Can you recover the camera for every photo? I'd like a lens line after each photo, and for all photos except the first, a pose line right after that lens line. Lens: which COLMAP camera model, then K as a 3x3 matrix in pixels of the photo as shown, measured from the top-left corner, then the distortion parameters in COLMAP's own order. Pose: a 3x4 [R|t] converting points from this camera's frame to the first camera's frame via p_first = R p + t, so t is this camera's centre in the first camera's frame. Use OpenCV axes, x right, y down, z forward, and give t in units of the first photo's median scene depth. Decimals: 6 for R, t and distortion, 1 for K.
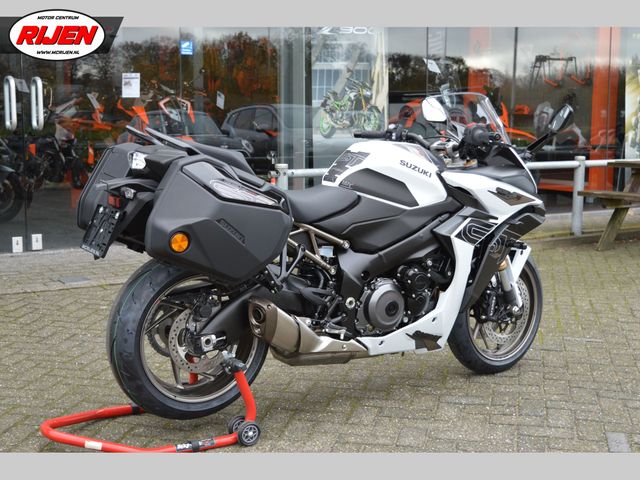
lens RADIAL K [[989.0, 0, 317.0], [0, 989.0, 242.5], [0, 0, 1]] dist [-0.023391, 0.000000]
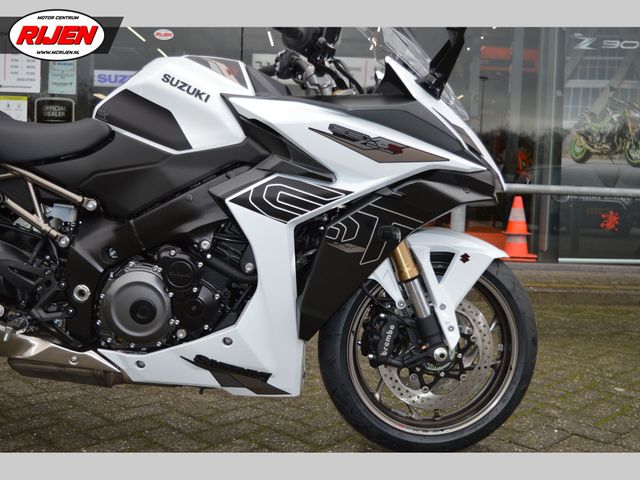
lens RADIAL K [[784.2, 0, 321.8], [0, 784.2, 239.4], [0, 0, 1]] dist [-0.064260, 0.000000]
pose [[0.844185, 0.068386, -0.531672, 0.427241], [-0.102736, 0.994083, -0.035261, 0.026932], [0.526115, 0.084388, 0.846216, 0.628150]]
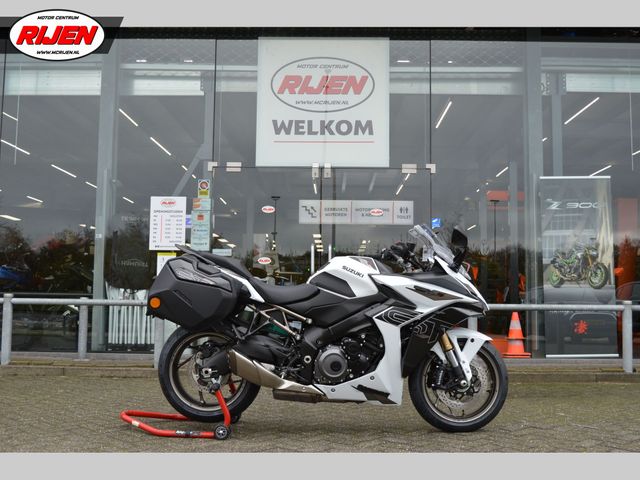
lens RADIAL K [[766.9, 0, 321.6], [0, 766.9, 236.7], [0, 0, 1]] dist [-0.045658, 0.000000]
pose [[0.829488, -0.040795, -0.557032, 0.694276], [-0.079738, 0.978463, -0.190399, 0.096290], [0.552803, 0.202350, 0.808371, 0.024823]]
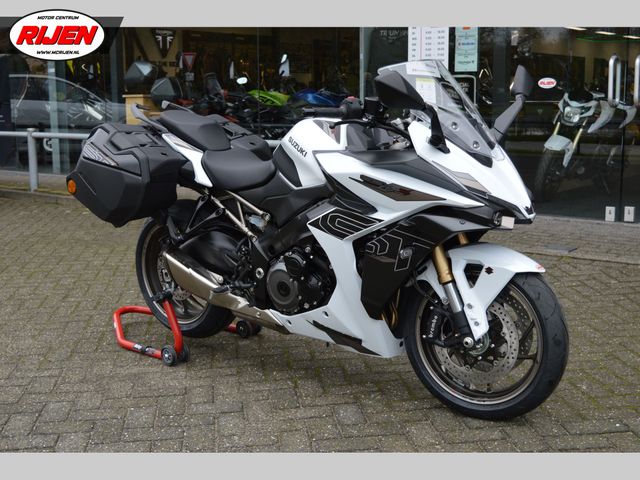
lens RADIAL K [[862.0, 0, 320.3], [0, 862.0, 239.8], [0, 0, 1]] dist [-0.028912, 0.000000]
pose [[0.311980, 0.150700, -0.938061, 0.869648], [-0.112461, 0.986257, 0.121040, -0.087069], [0.943409, 0.067733, 0.324640, 0.744847]]
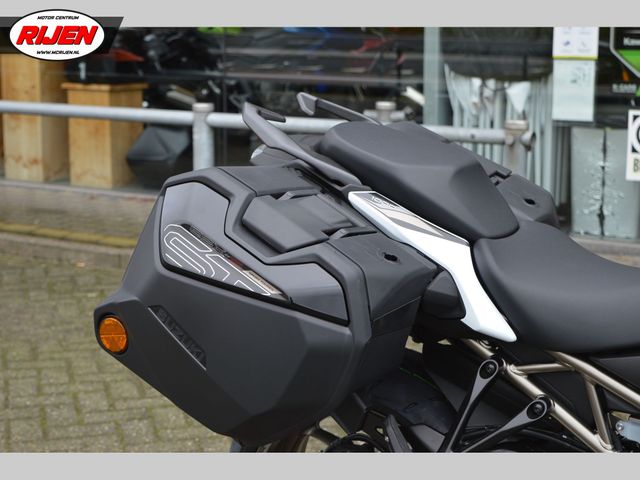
lens RADIAL K [[1333.4, 0, 317.4], [0, 1333.4, 240.3], [0, 0, 1]] dist [0.073230, 0.000000]
pose [[0.425933, 0.161954, -0.890142, 0.410310], [-0.114987, 0.985560, 0.124293, -0.116261], [0.897418, 0.049414, 0.438405, 0.622192]]
